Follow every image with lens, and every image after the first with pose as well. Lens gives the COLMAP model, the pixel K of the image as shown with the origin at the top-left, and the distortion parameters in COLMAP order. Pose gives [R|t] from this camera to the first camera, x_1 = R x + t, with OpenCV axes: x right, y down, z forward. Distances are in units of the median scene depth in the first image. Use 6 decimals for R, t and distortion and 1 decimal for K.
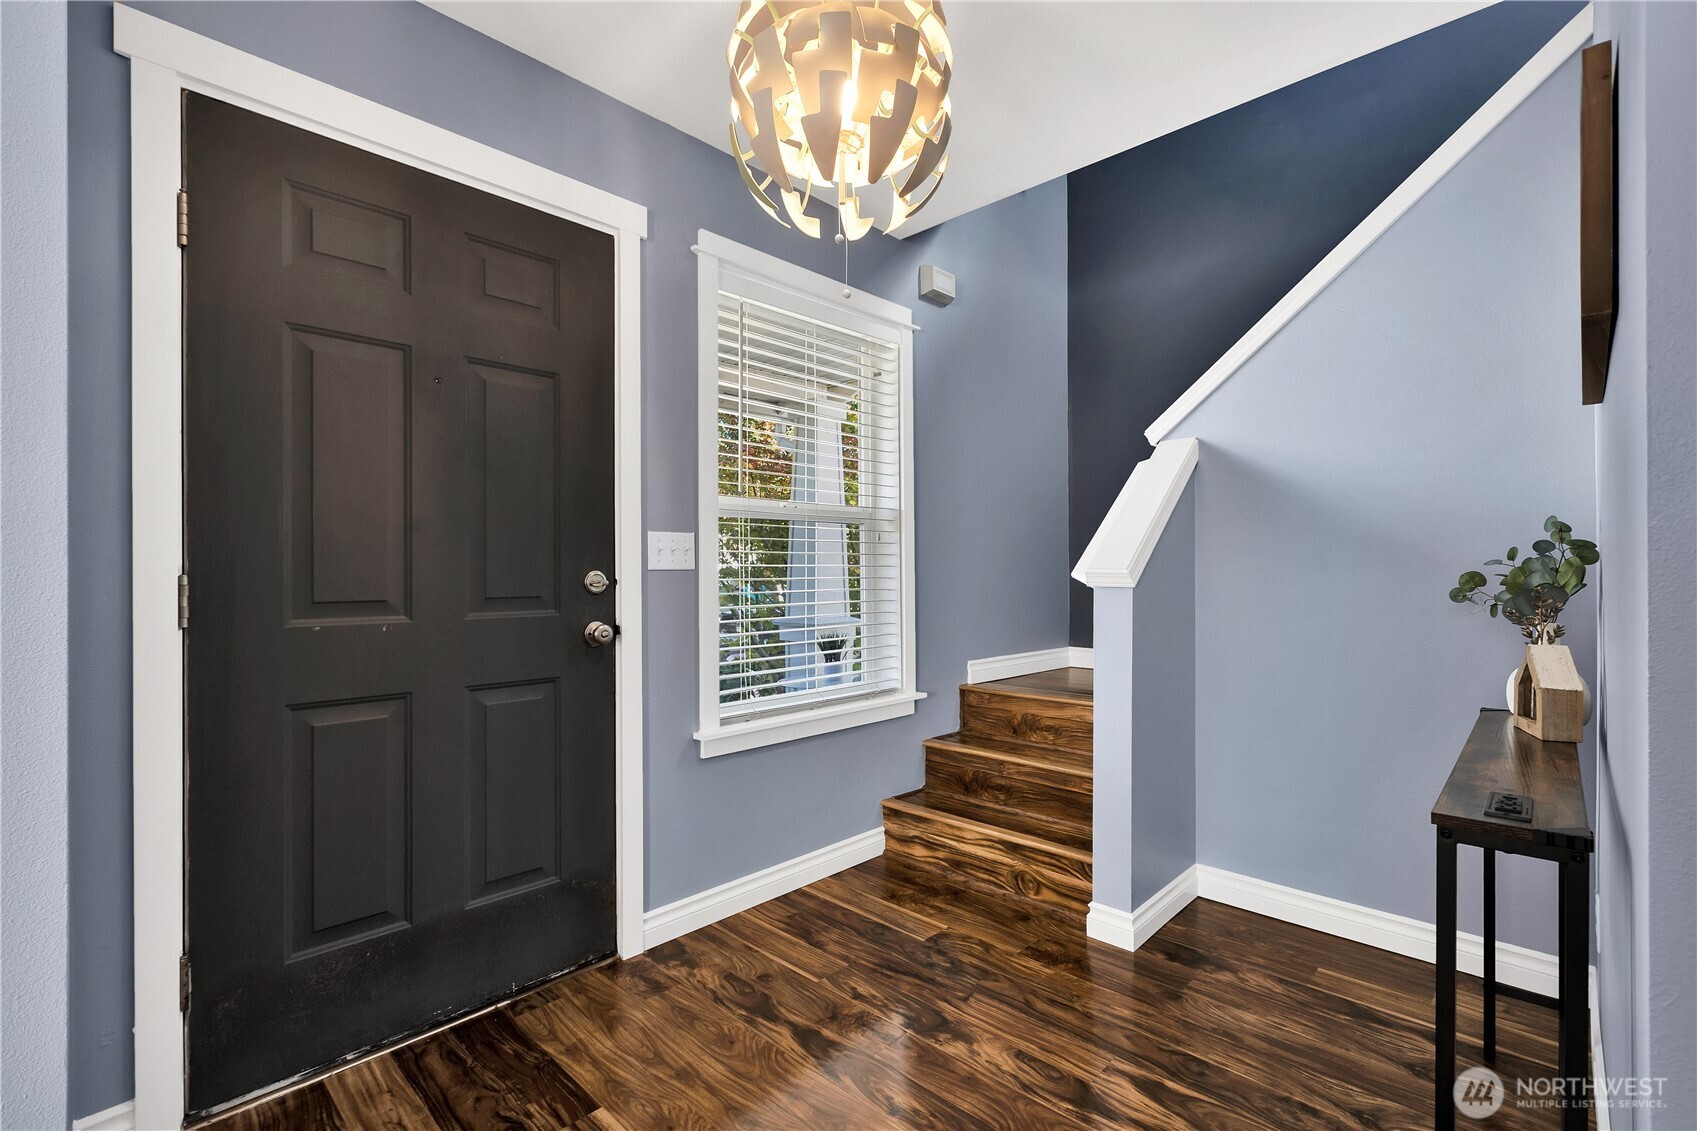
lens RADIAL K [[748.3, 0, 860.5], [0, 748.3, 573.4], [0, 0, 1]] dist [-0.001734, -0.000048]
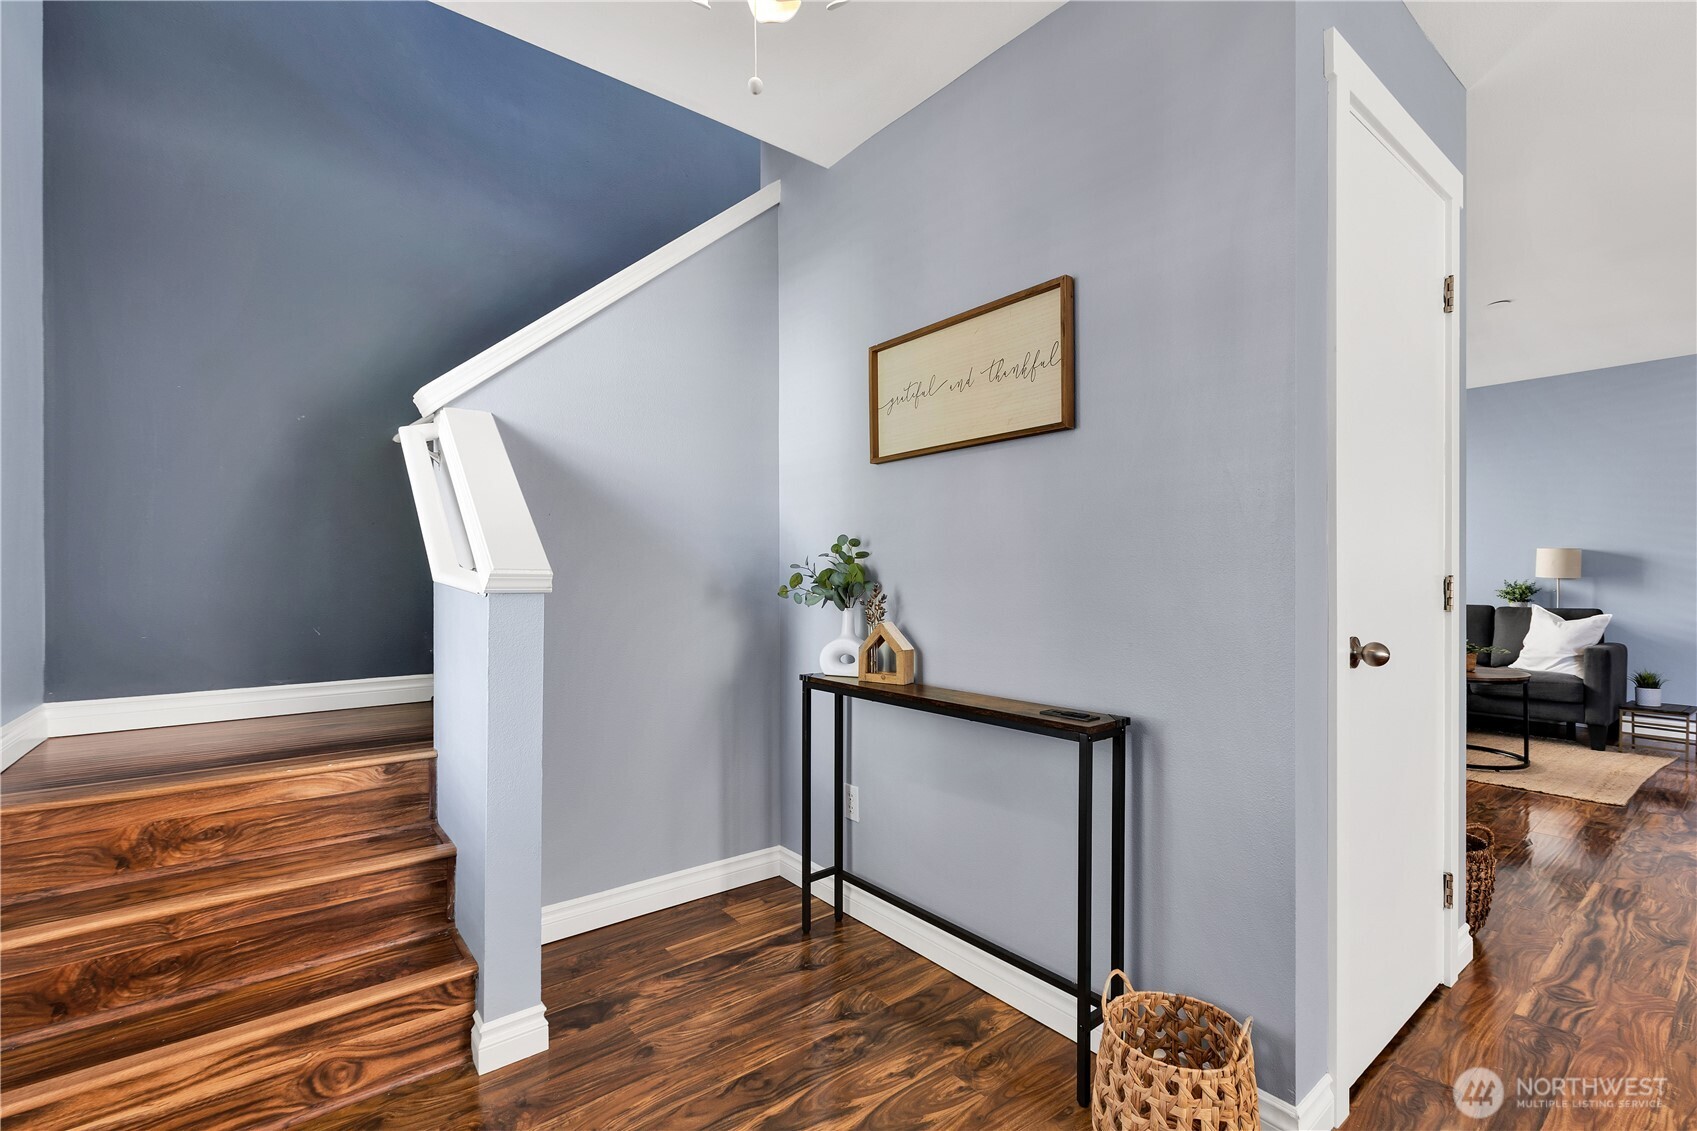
lens RADIAL K [[739.5, 0, 858.2], [0, 739.5, 571.1], [0, 0, 1]] dist [-0.005923, -0.000343]
pose [[0.143862, 0.007260, 0.989571, -0.371666], [0.006329, 0.999946, -0.008256, 0.005079], [-0.989577, 0.007451, 0.143809, 0.560008]]
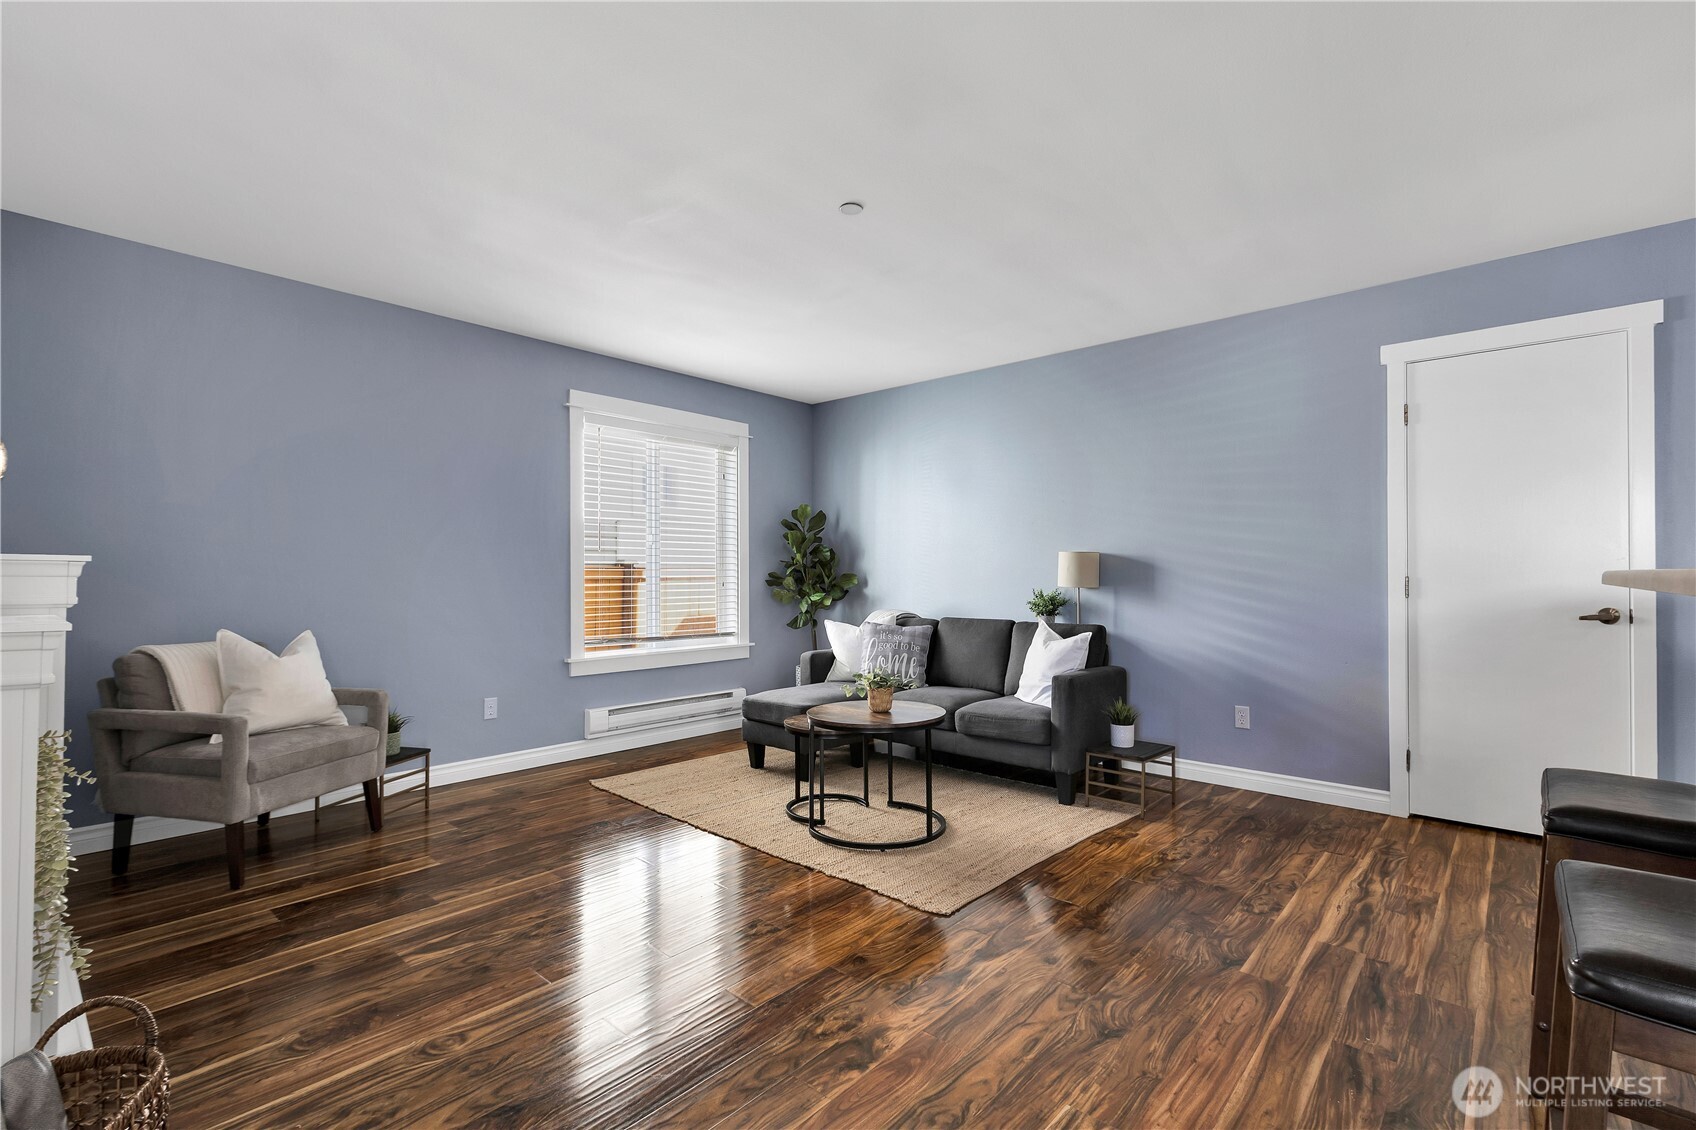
lens RADIAL K [[756.6, 0, 851.3], [0, 756.6, 568.4], [0, 0, 1]] dist [-0.000531, -0.002574]
pose [[-0.036681, 0.010292, 0.999274, 0.315731], [-0.000768, 0.999946, -0.010327, -0.008015], [-0.999327, -0.001147, -0.036671, -0.707823]]
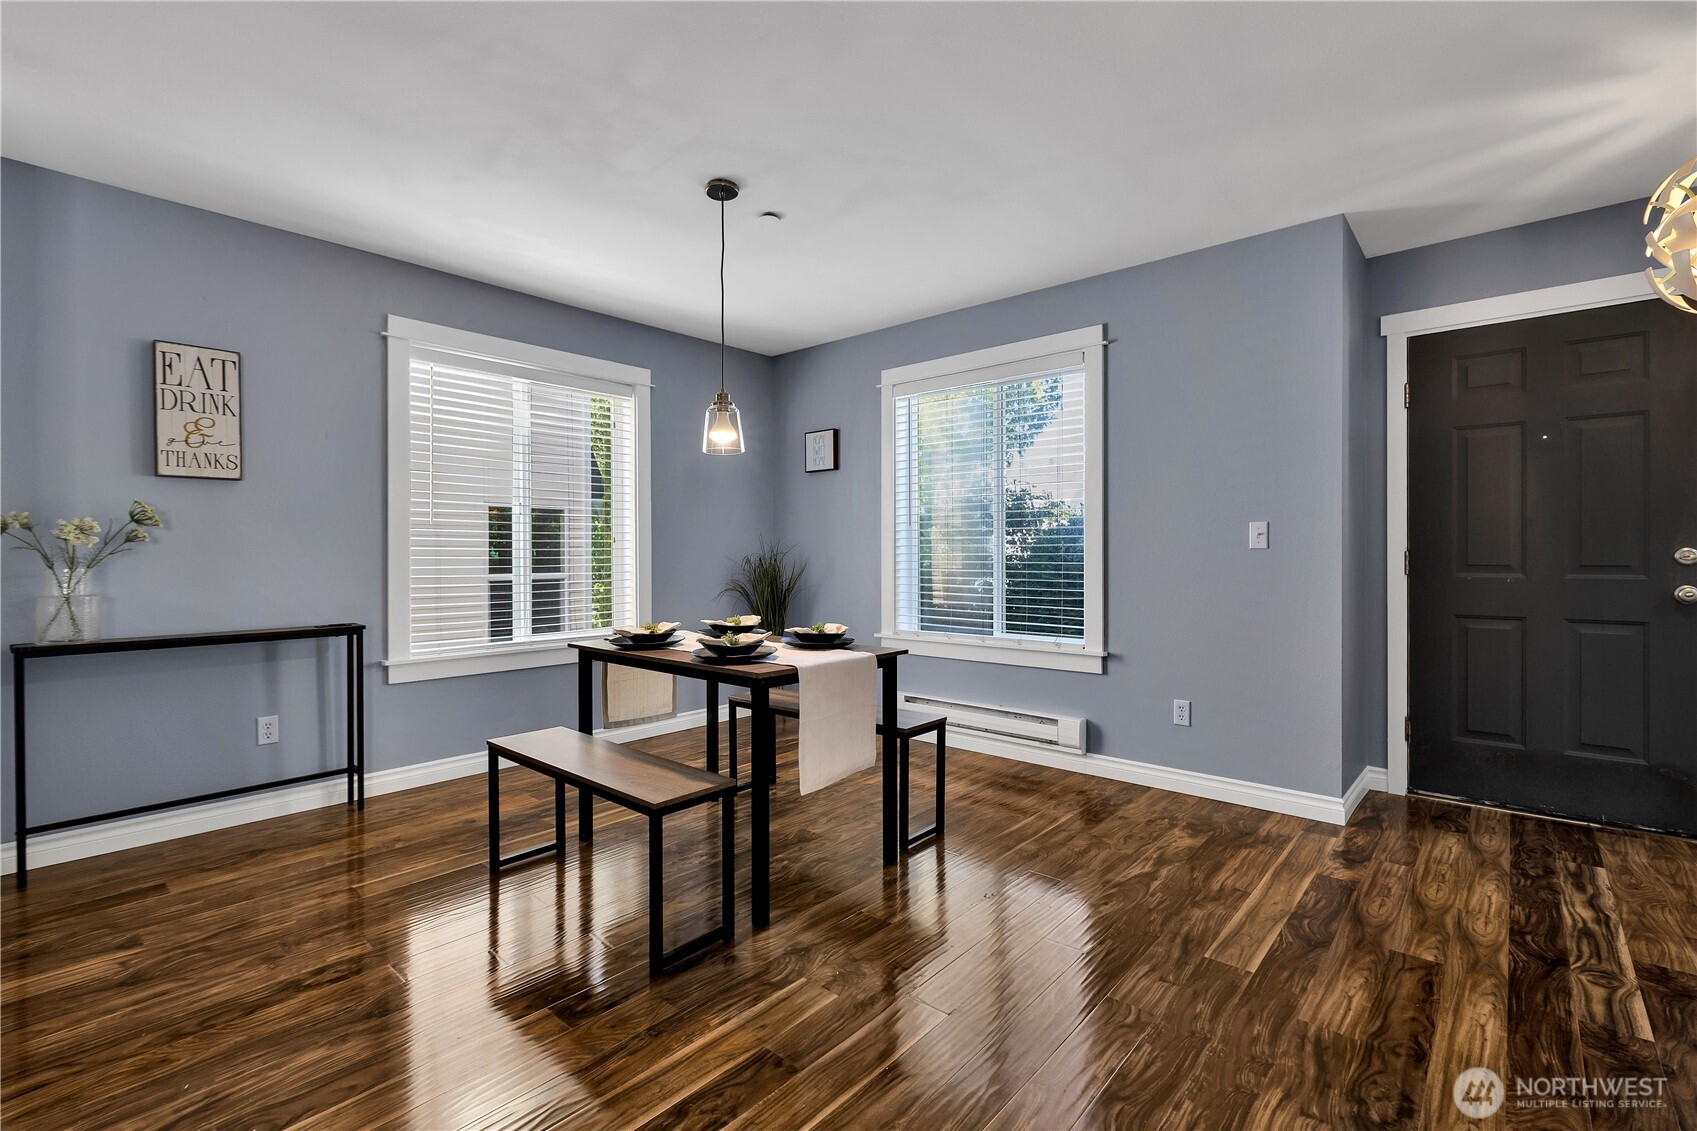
lens RADIAL K [[757.1, 0, 850.7], [0, 757.1, 553.4], [0, 0, 1]] dist [-0.000531, -0.002574]
pose [[0.044084, 0.002829, -0.999024, 0.965321], [0.002990, 0.999991, 0.002963, -0.002121], [0.999023, -0.003117, 0.044075, -0.583424]]
